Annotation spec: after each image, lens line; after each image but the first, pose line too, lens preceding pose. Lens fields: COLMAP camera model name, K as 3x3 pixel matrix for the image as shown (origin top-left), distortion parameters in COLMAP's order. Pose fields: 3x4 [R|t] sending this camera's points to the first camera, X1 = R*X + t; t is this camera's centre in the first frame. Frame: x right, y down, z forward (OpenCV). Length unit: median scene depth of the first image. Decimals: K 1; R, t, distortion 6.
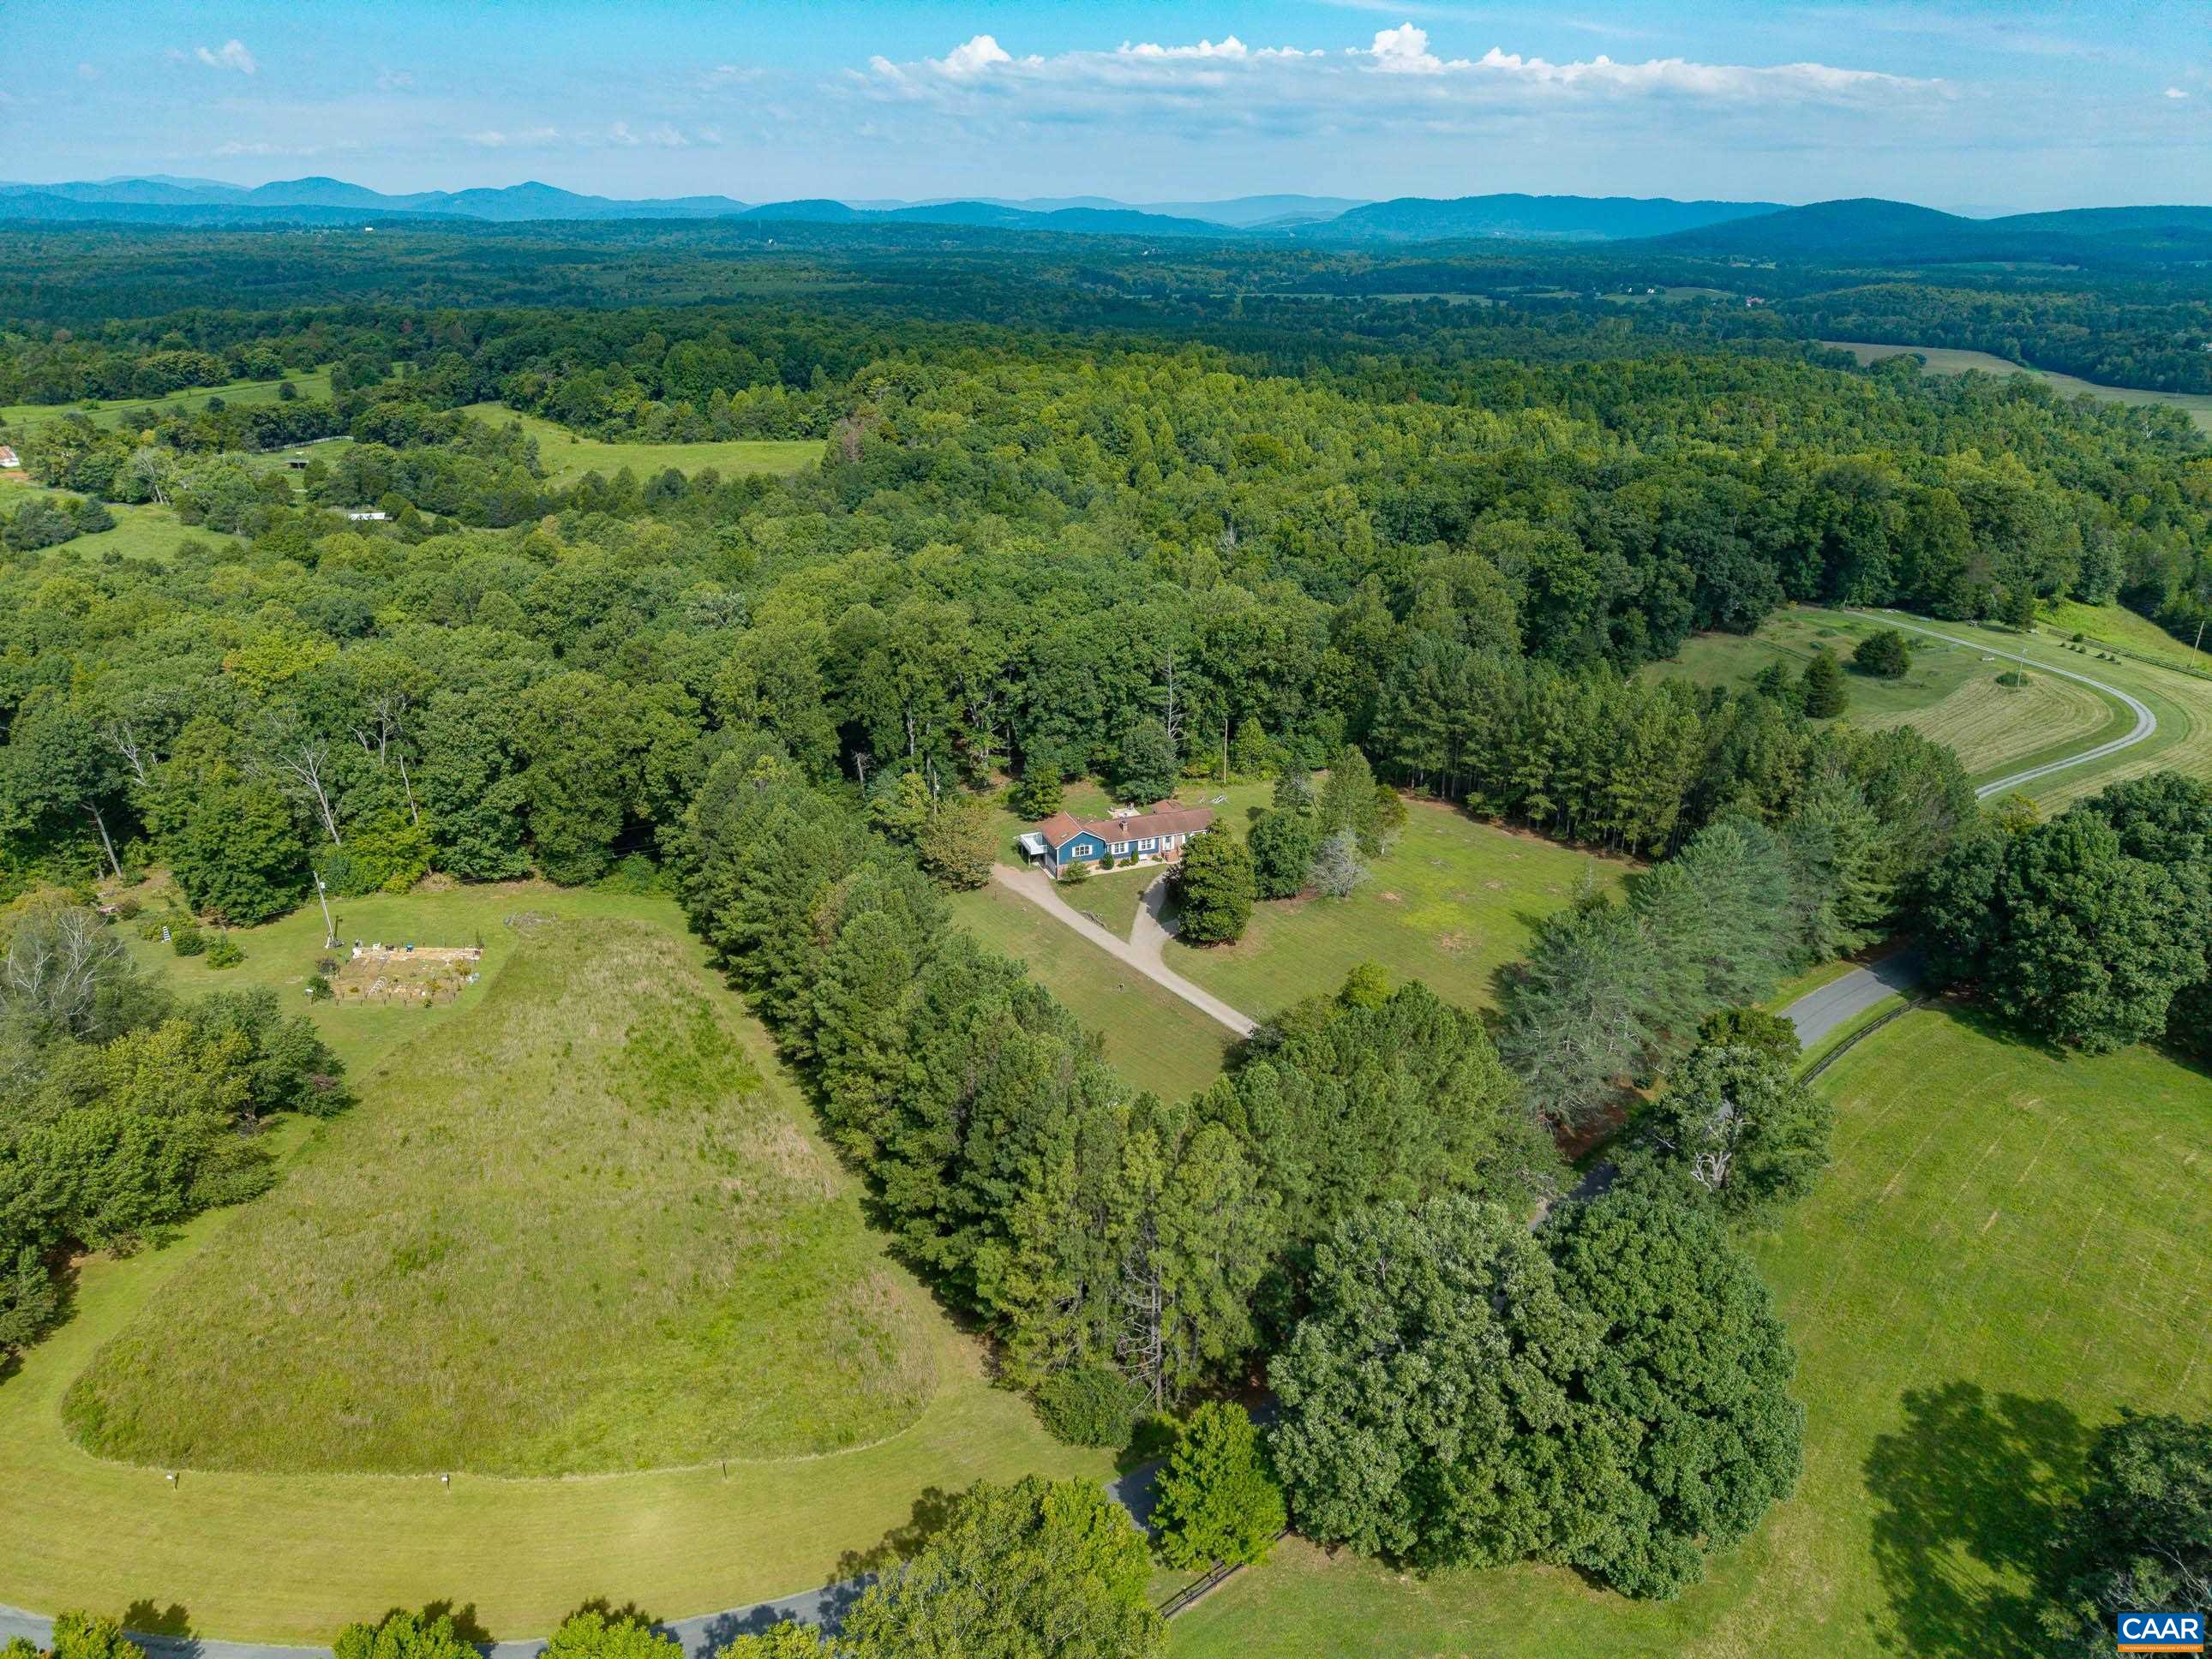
lens RADIAL K [[1544.9, 0, 1106.0], [0, 1544.9, 829.5], [0, 0, 1]] dist [-0.008938, 0.000208]
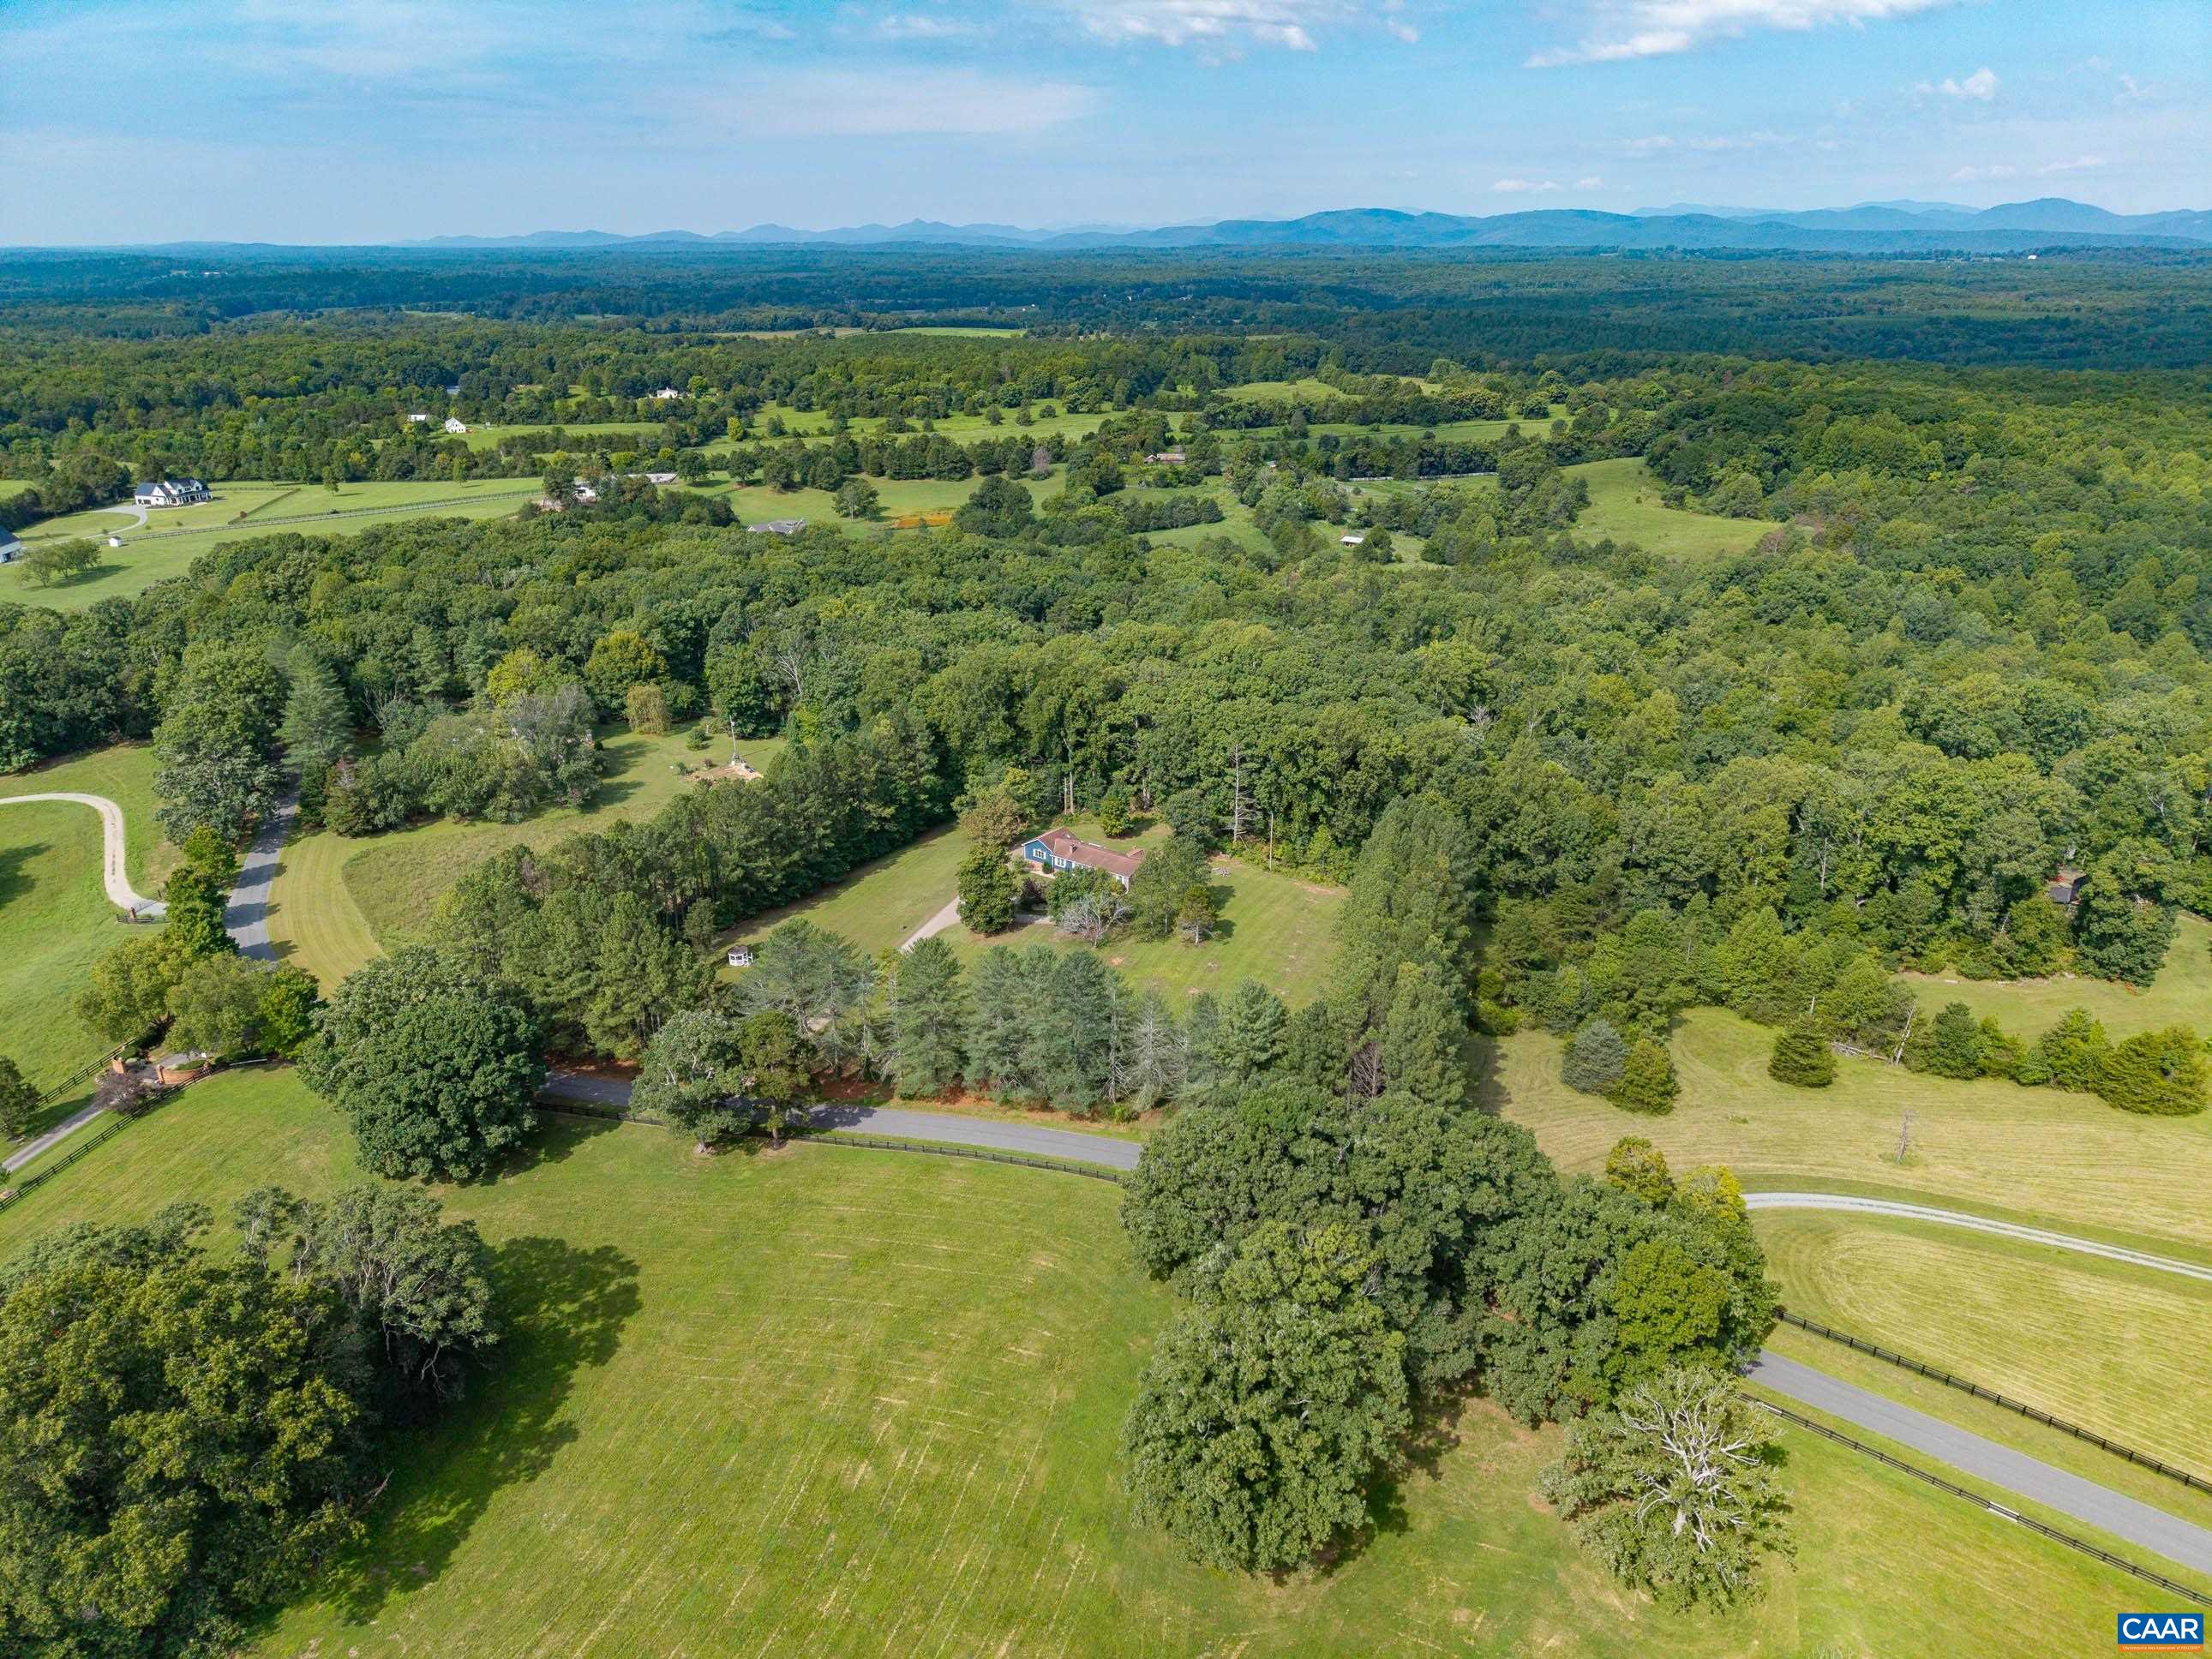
lens RADIAL K [[1566.7, 0, 1106.0], [0, 1566.7, 829.5], [0, 0, 1]] dist [0.045030, -0.053185]
pose [[0.506990, 0.294870, -0.809946, 0.443946], [-0.303559, 0.940545, 0.152401, -0.092032], [0.806730, 0.168601, 0.566358, 0.108459]]
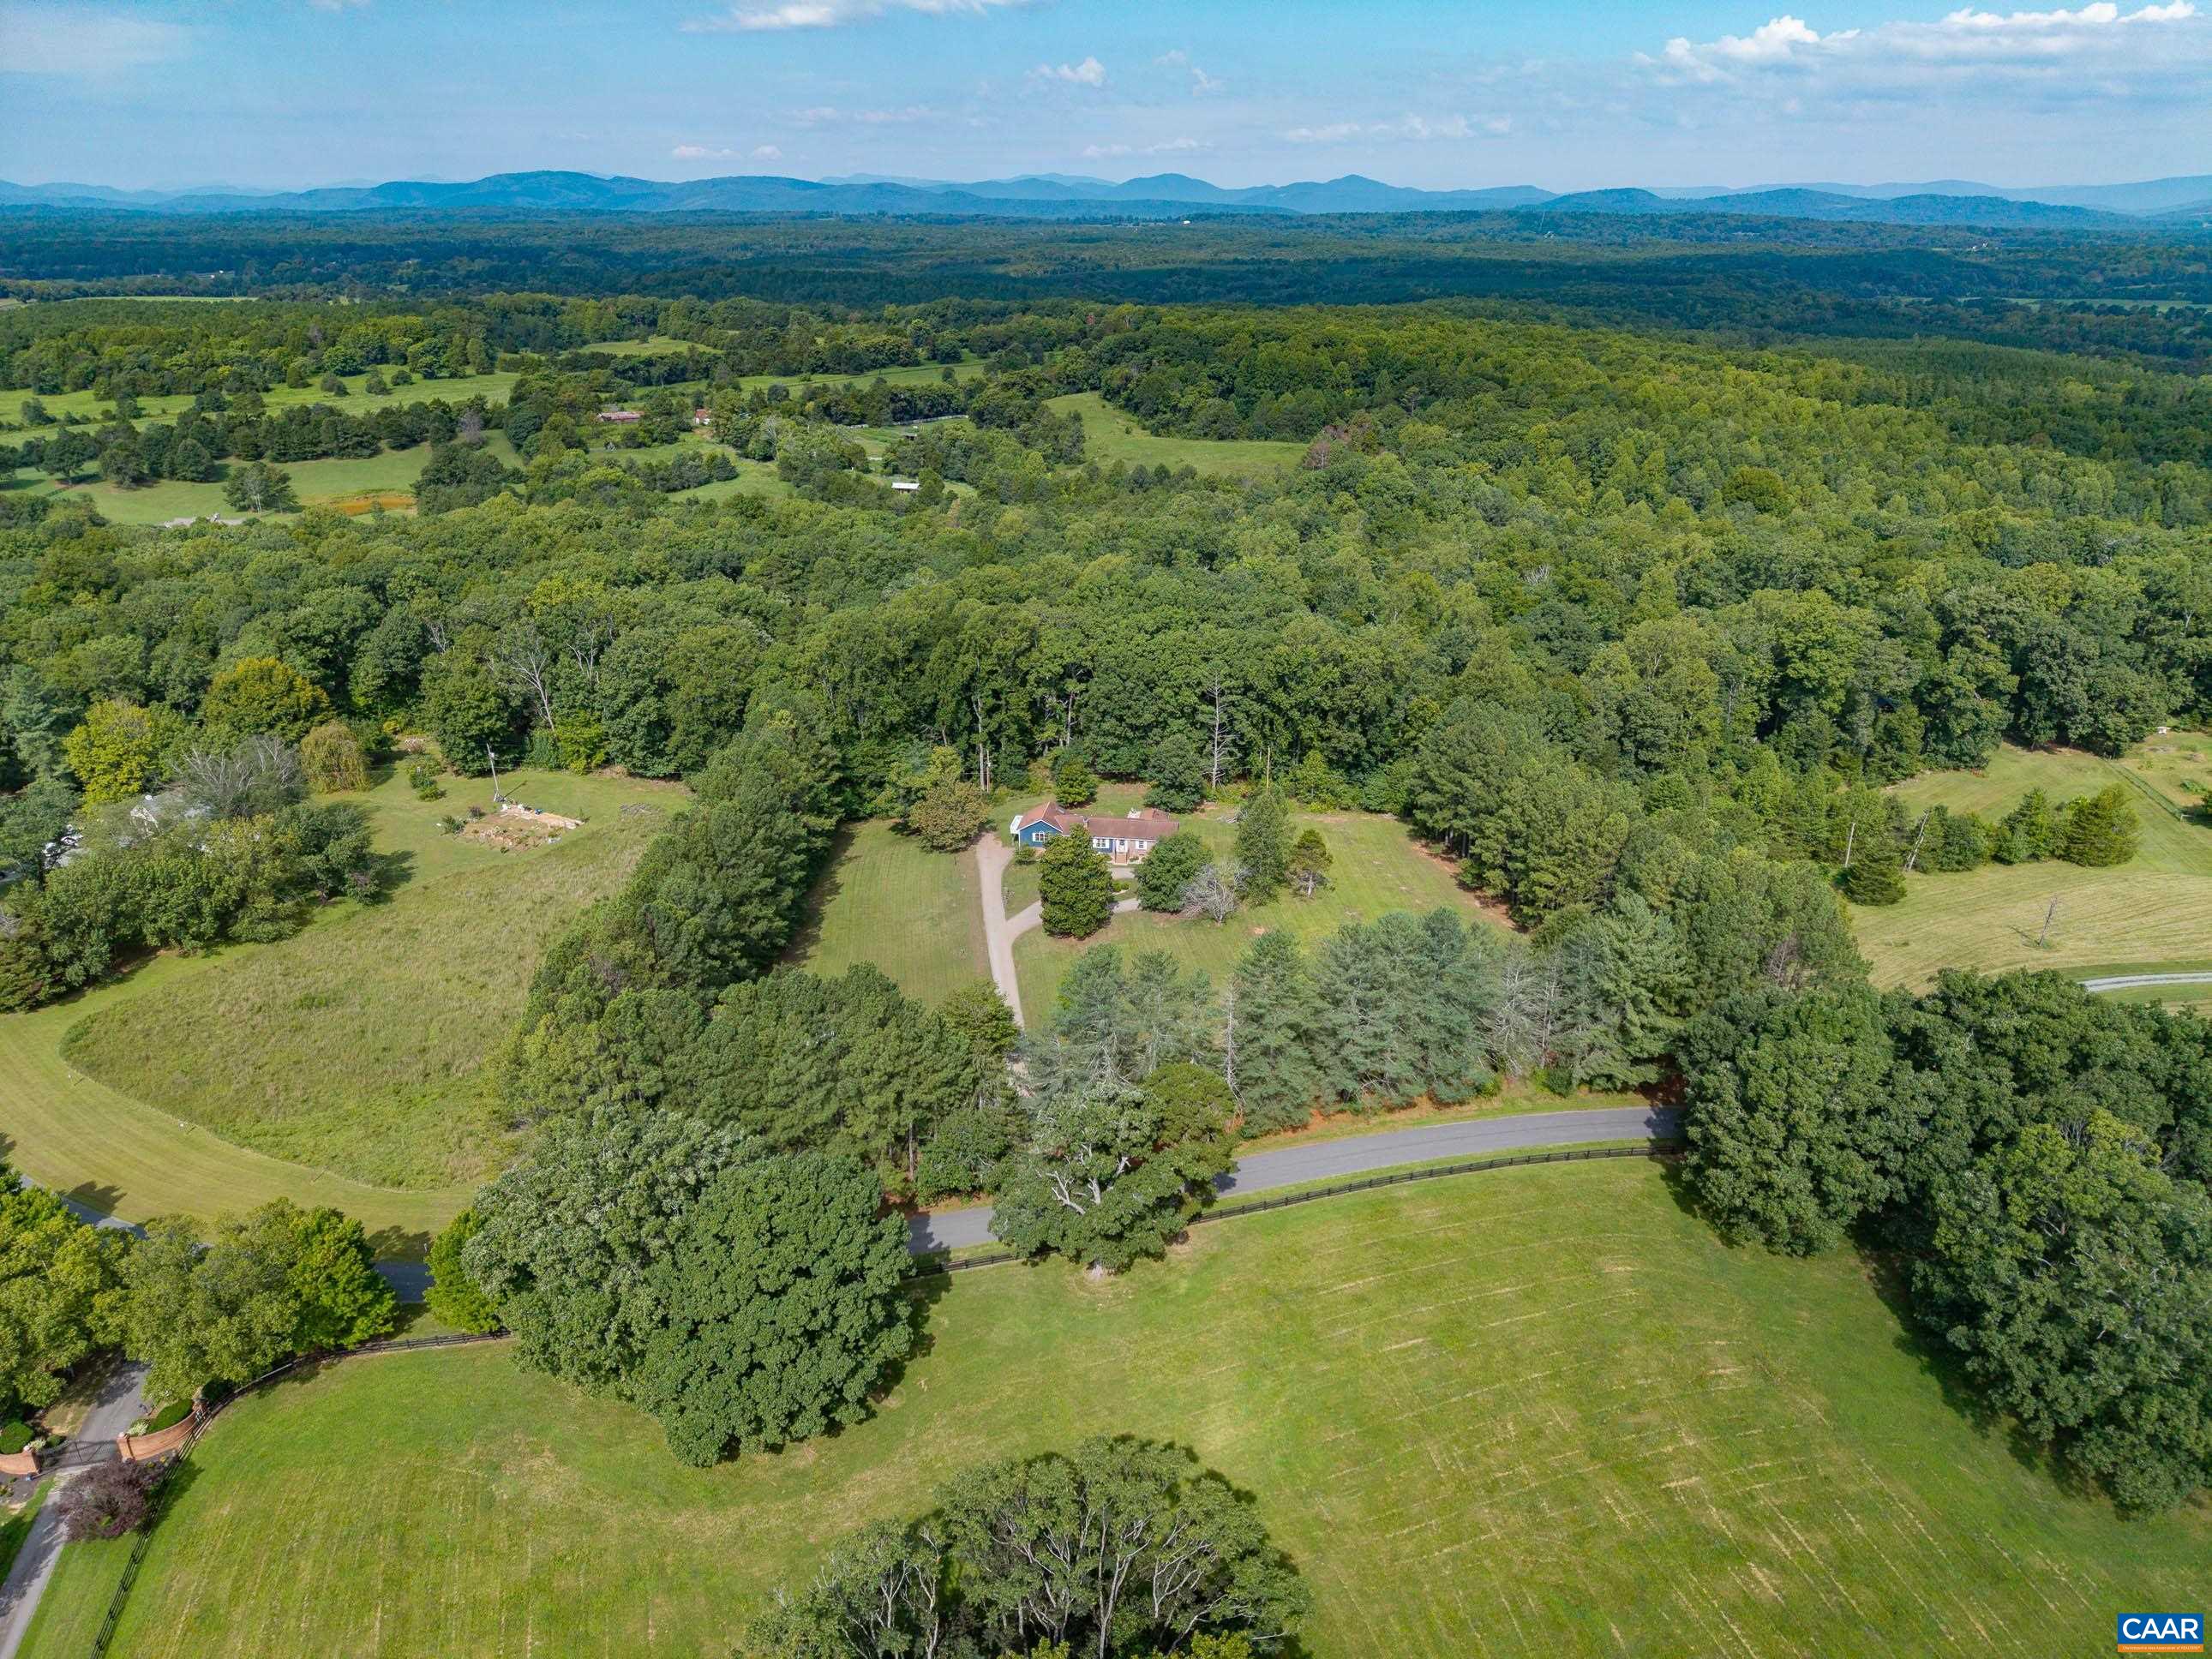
lens RADIAL K [[1522.8, 0, 1104.9], [0, 1522.8, 876.9], [0, 0, 1]] dist [0.000755, -0.002308]
pose [[0.866082, 0.194556, -0.460488, 0.217672], [-0.176089, 0.980850, 0.083221, -0.023432], [0.467861, 0.009011, 0.883756, 0.016155]]
